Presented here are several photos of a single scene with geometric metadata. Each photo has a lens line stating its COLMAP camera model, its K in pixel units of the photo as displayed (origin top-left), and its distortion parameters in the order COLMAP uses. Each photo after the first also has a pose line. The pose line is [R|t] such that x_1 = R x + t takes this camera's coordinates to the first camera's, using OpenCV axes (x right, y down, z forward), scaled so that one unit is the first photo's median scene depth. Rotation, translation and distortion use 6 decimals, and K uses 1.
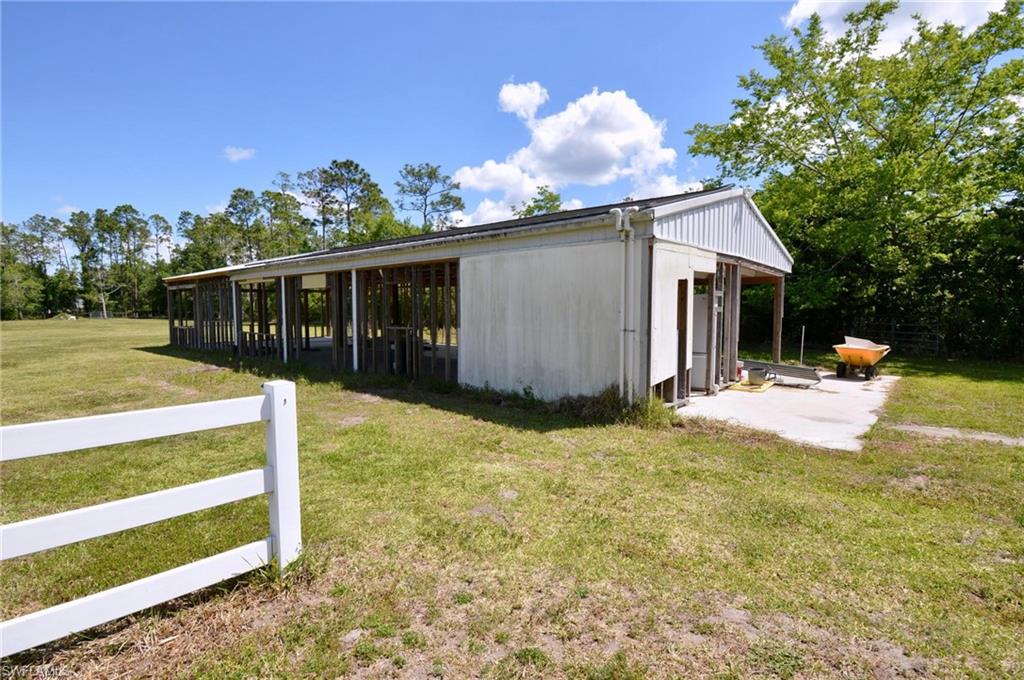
lens RADIAL K [[488.8, 0, 512.0], [0, 488.8, 340.0], [0, 0, 1]] dist [0.029952, -0.035088]
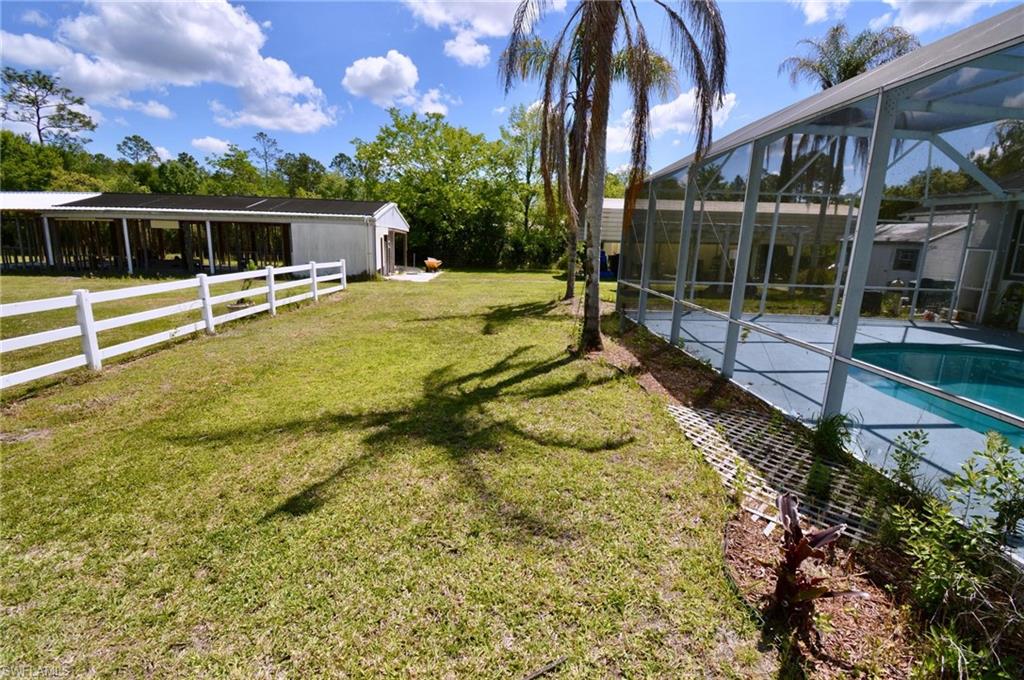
lens RADIAL K [[455.7, 0, 512.0], [0, 455.7, 340.0], [0, 0, 1]] dist [0.000397, -0.015136]
pose [[0.735134, -0.113370, 0.668375, -0.133787], [0.012501, 0.988017, 0.153839, 0.011617], [-0.677807, -0.104737, 0.727742, -0.223438]]
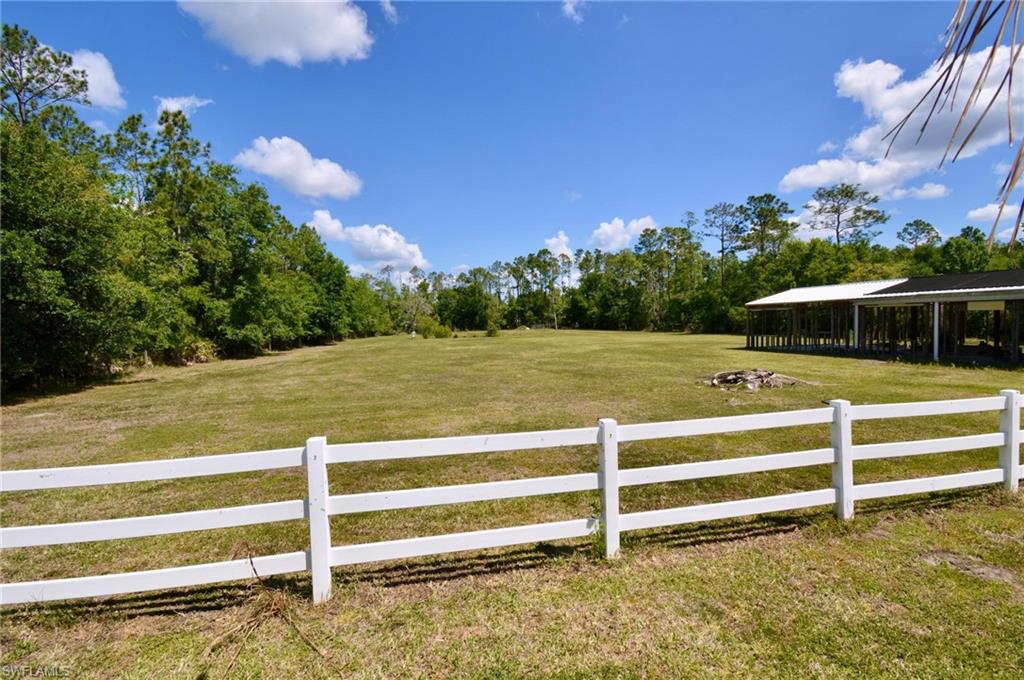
lens RADIAL K [[455.7, 0, 512.0], [0, 455.7, 340.0], [0, 0, 1]] dist [0.000397, -0.015136]
pose [[0.802433, 0.016047, -0.596527, -0.162223], [-0.028848, 0.999513, -0.011918, 0.009144], [0.596045, 0.026772, 0.802505, -0.202940]]
